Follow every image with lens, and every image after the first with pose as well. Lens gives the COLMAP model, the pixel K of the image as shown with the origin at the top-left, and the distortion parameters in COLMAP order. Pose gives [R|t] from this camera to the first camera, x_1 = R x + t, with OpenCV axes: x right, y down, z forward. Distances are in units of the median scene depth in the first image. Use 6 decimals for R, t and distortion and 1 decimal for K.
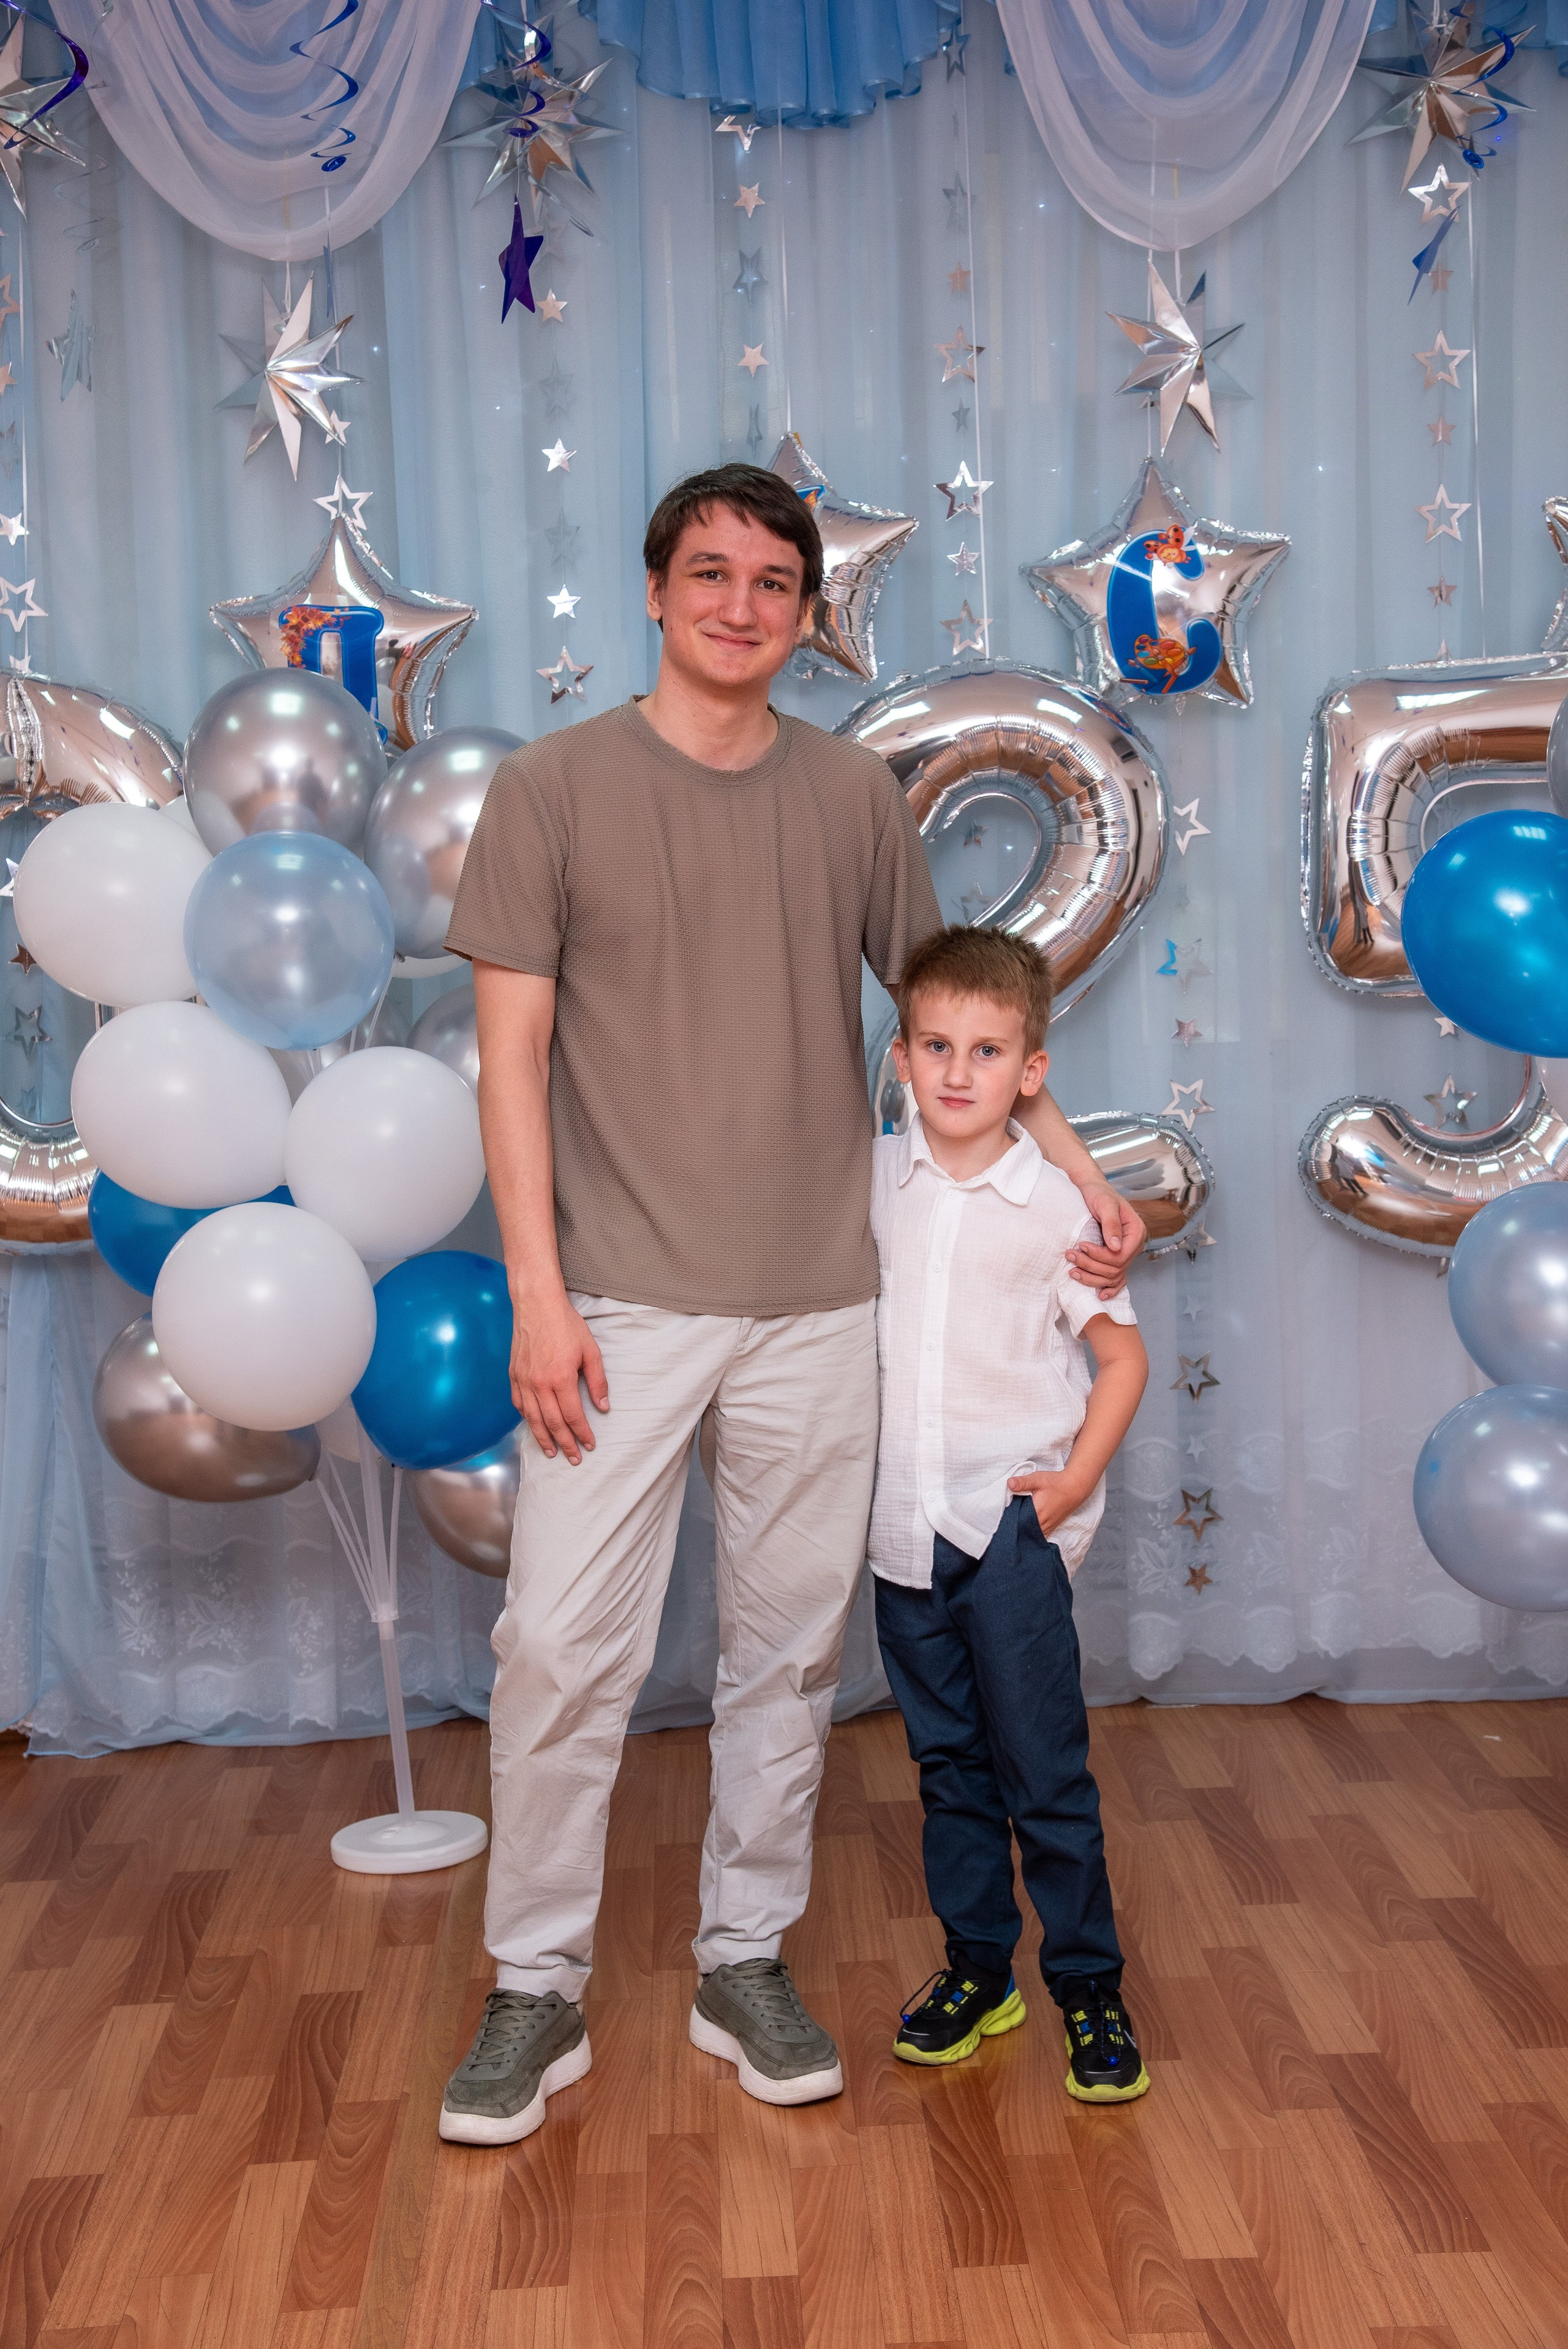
lens RADIAL K [[3611.6, 0, 781.1], [0, 3611.6, 1185.6], [0, 0, 1]] dist [0.377918, 0.000000]
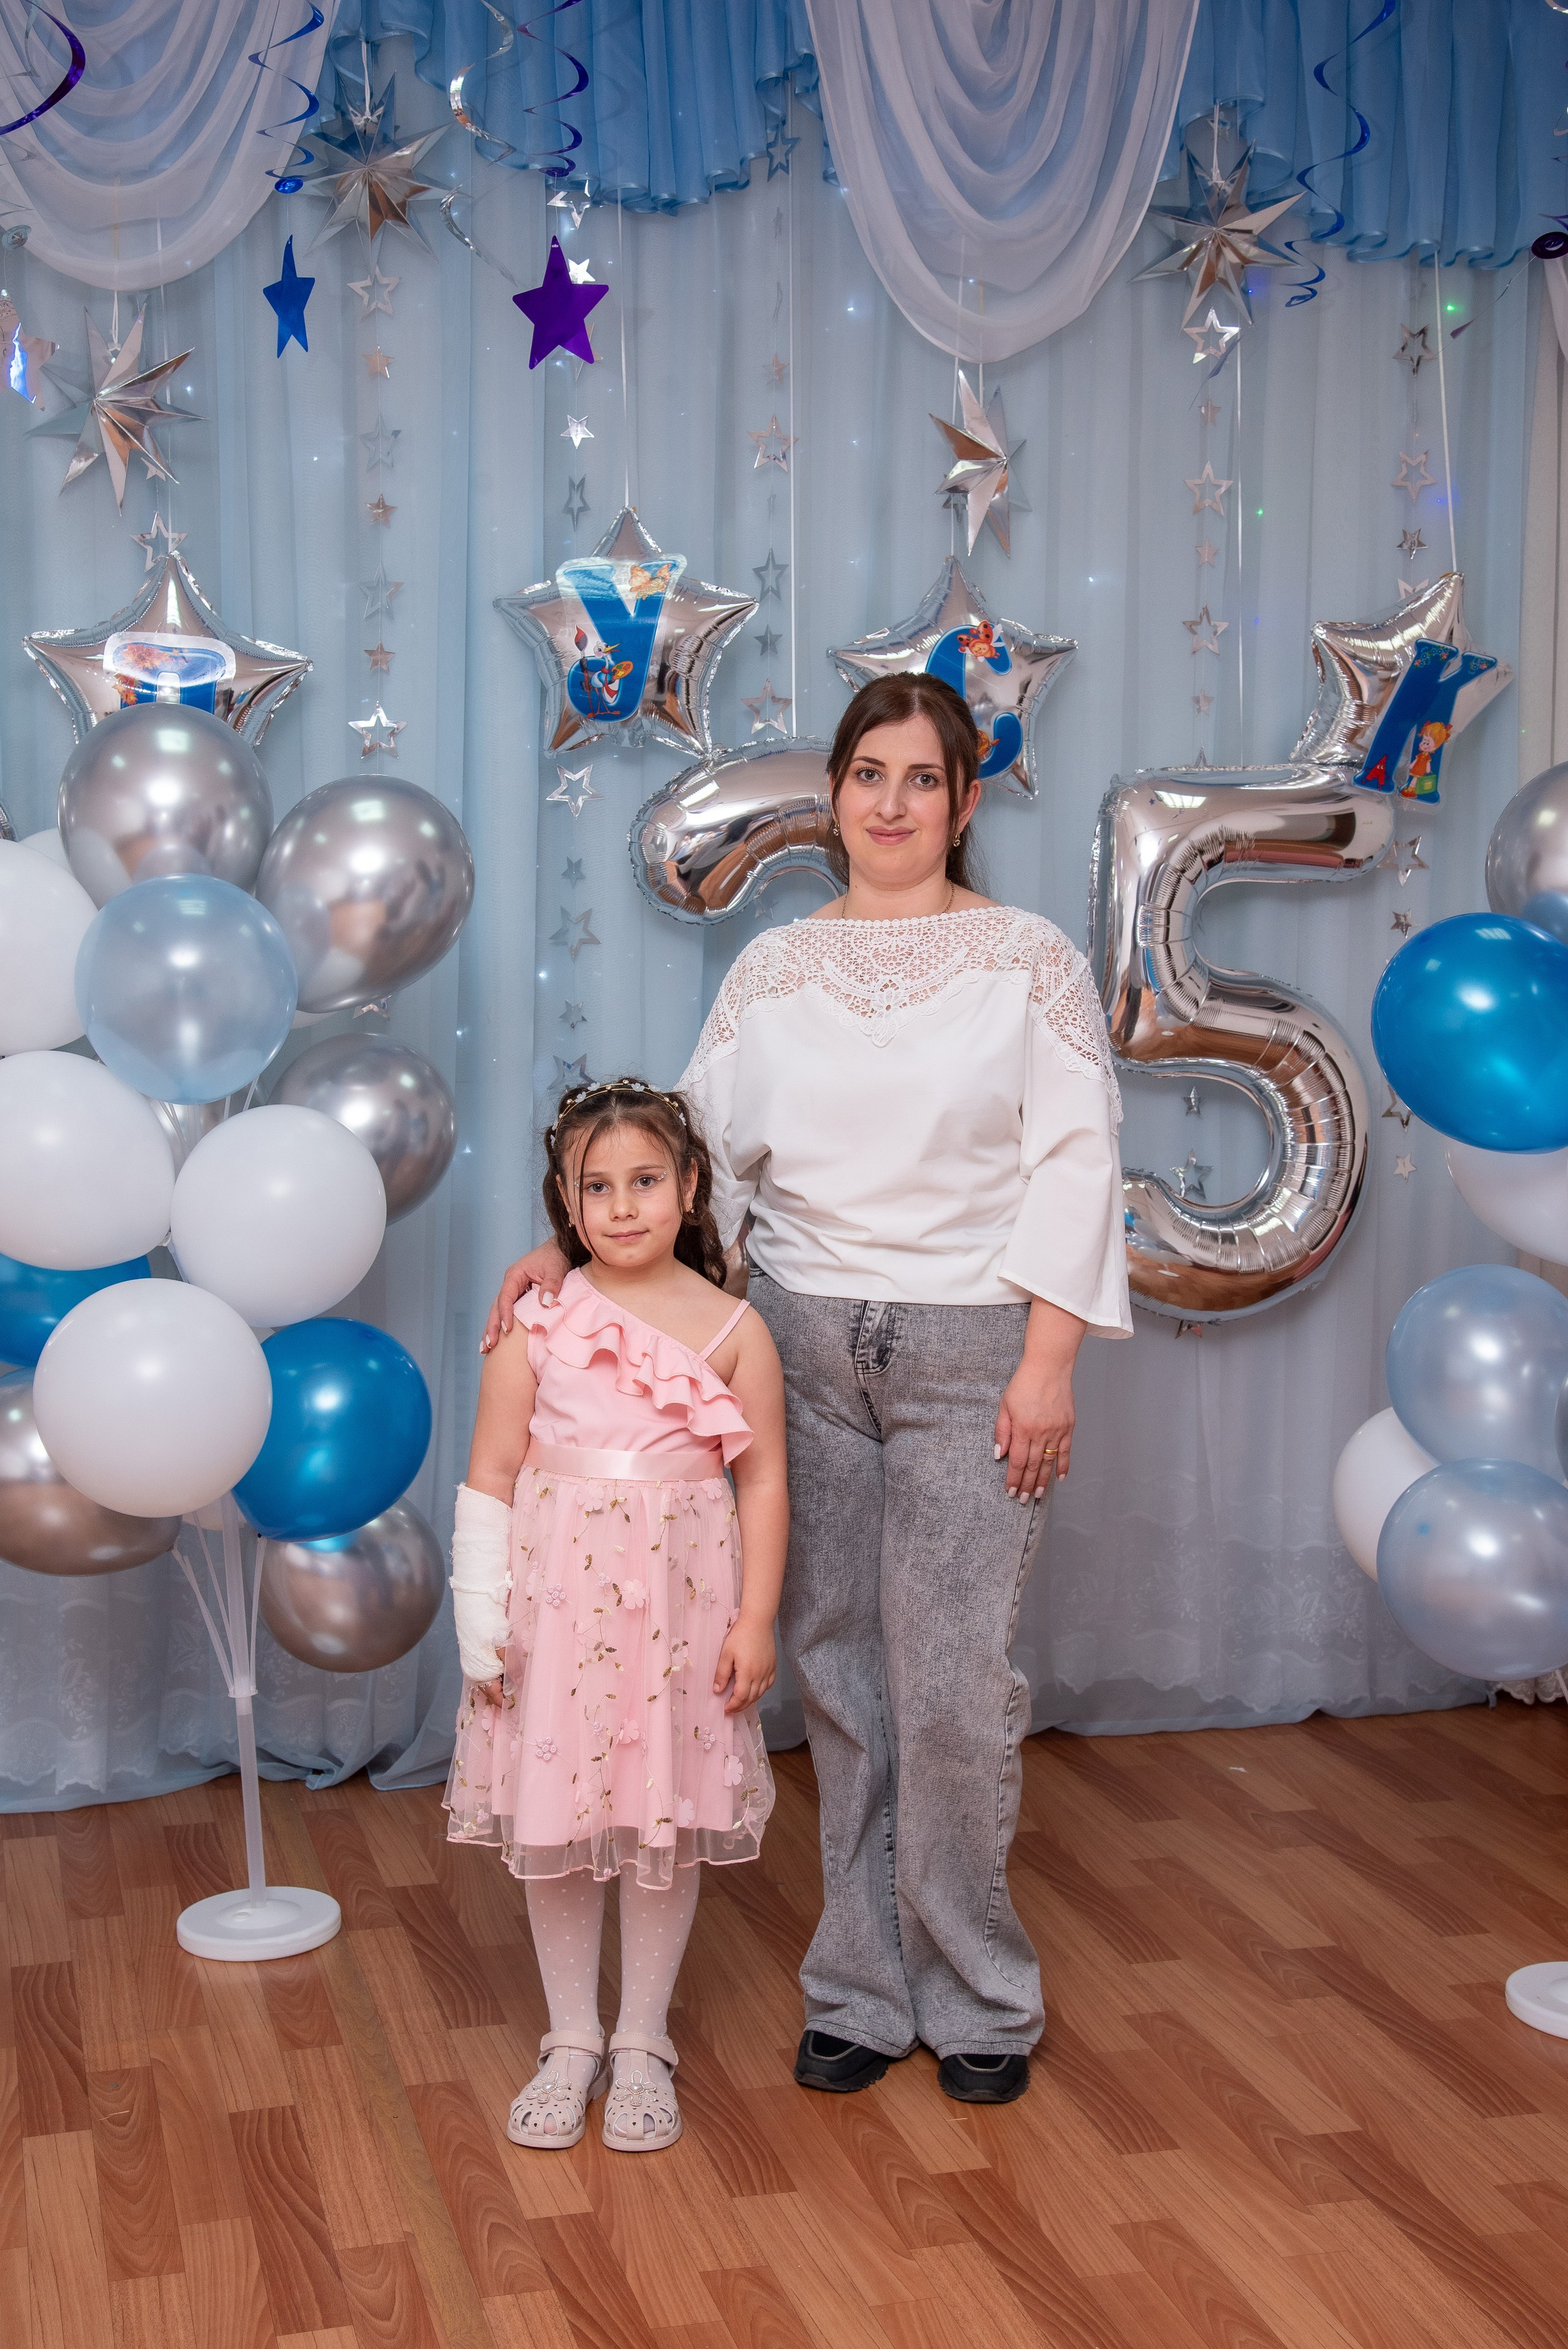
lens RADIAL K [[3079.6, 0, 783.1], [0, 3079.6, 1180.9], [0, 0, 1]] dist [0.275784, 0.000000]
pose [[0.972061, 0.020991, 0.233787, -0.152038], [-0.019501, 0.999772, -0.008682, -0.011087], [-0.233916, 0.003880, 0.972249, 0.147469]]
